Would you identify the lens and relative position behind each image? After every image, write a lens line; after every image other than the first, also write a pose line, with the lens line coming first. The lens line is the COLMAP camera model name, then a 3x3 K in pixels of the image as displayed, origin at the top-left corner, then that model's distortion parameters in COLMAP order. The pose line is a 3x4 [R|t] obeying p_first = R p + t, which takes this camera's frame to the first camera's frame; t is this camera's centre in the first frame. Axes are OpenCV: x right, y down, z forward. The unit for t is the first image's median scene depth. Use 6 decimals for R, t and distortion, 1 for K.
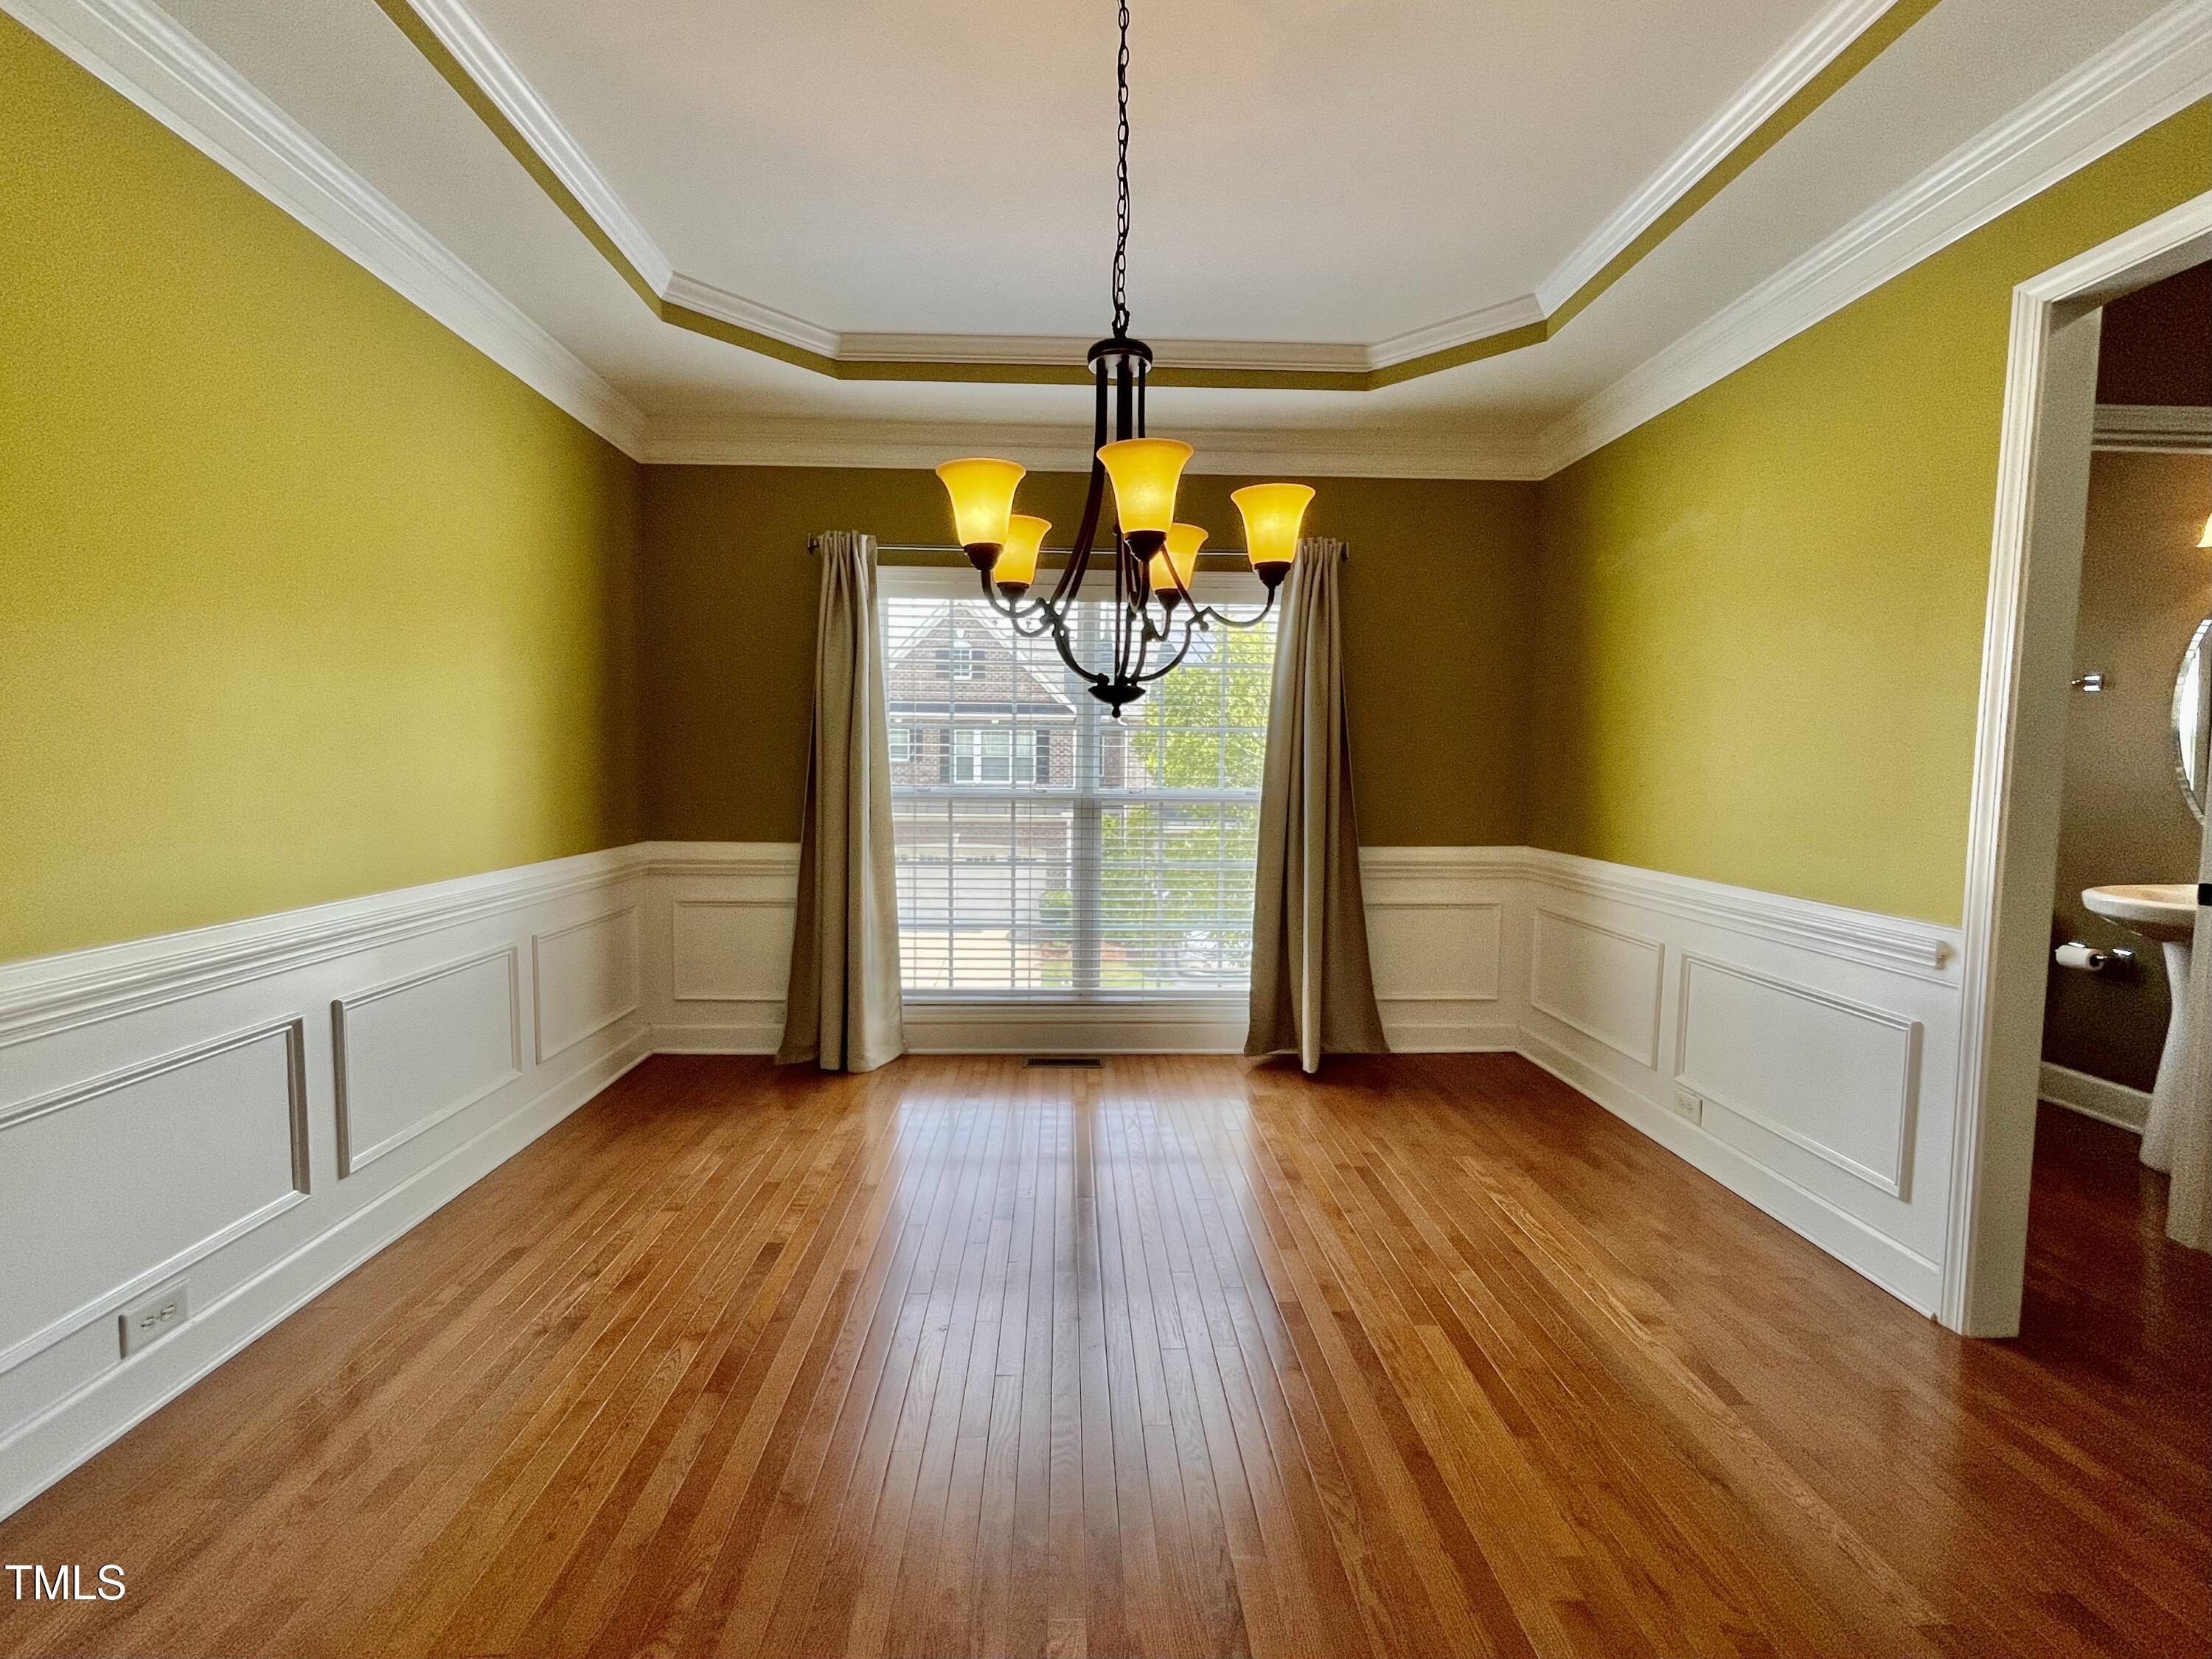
lens RADIAL K [[901.4, 0, 1102.7], [0, 901.4, 826.3], [0, 0, 1]] dist [0.000041, 0.001027]
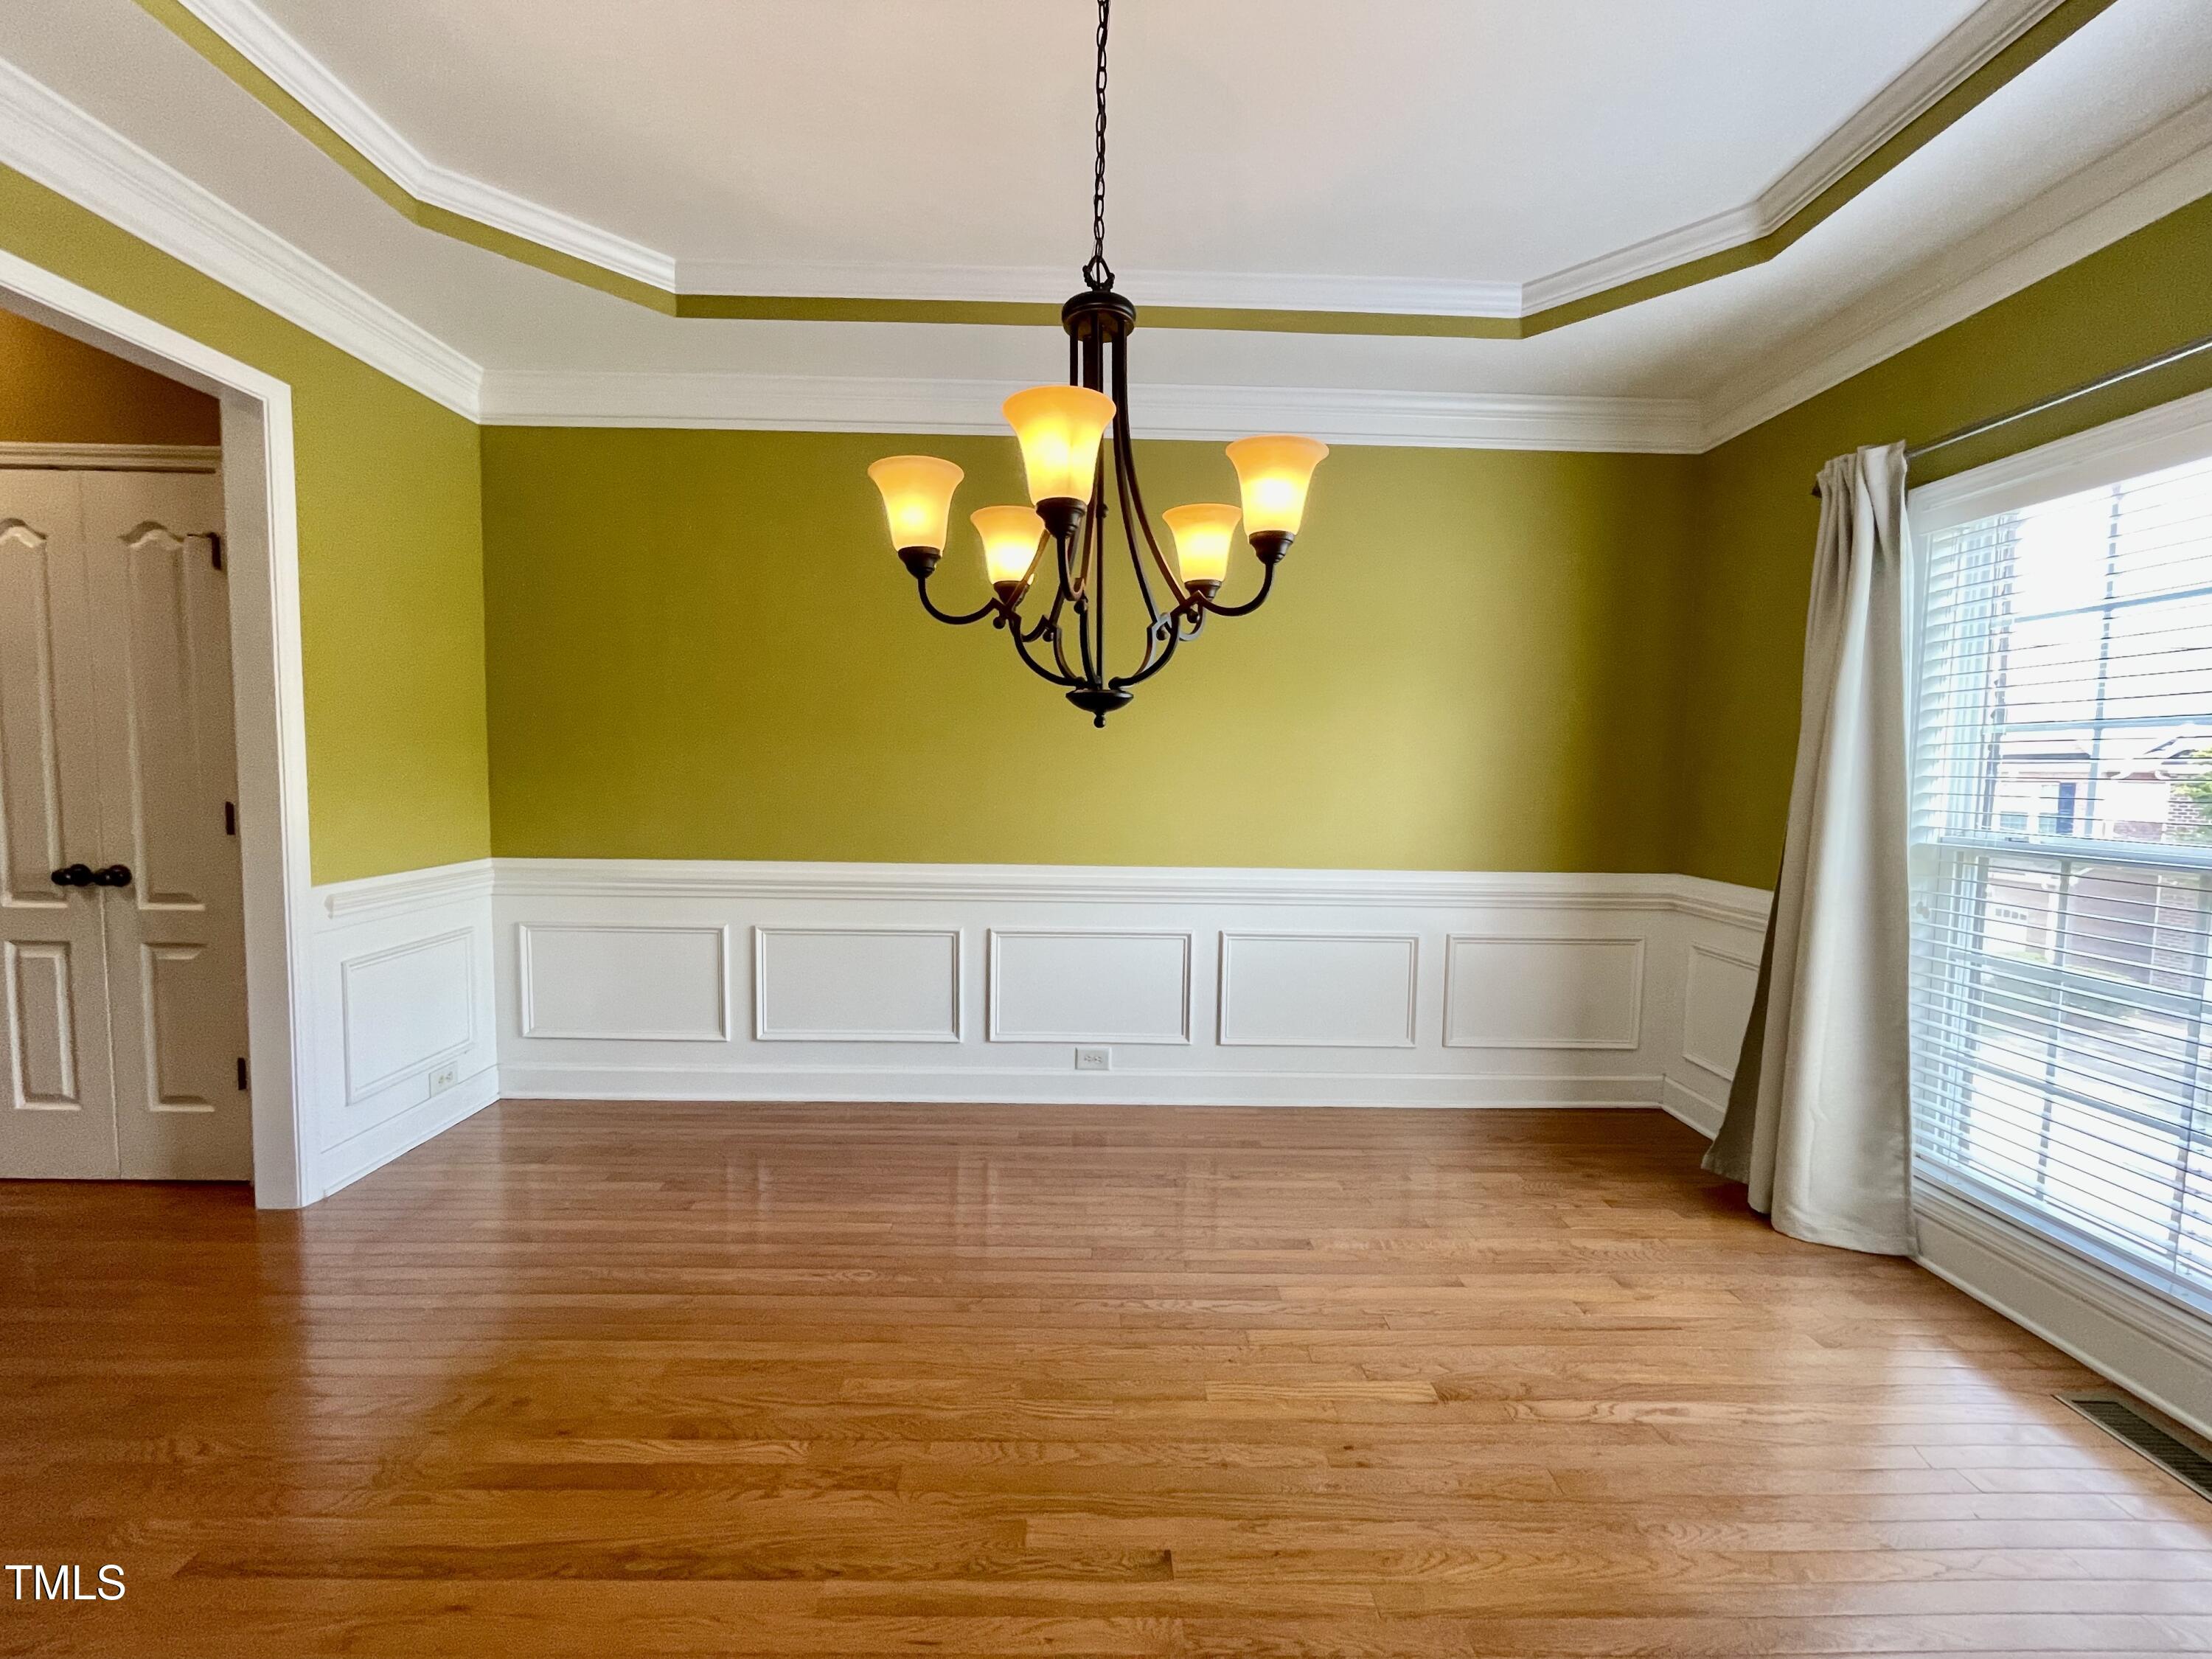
lens RADIAL K [[901.4, 0, 1102.7], [0, 901.4, 826.3], [0, 0, 1]] dist [0.000041, 0.001027]
pose [[0.005829, 0.055830, -0.998423, 0.451283], [-0.086620, 0.994716, 0.055117, -0.035441], [0.996224, 0.086162, 0.010635, 0.492475]]
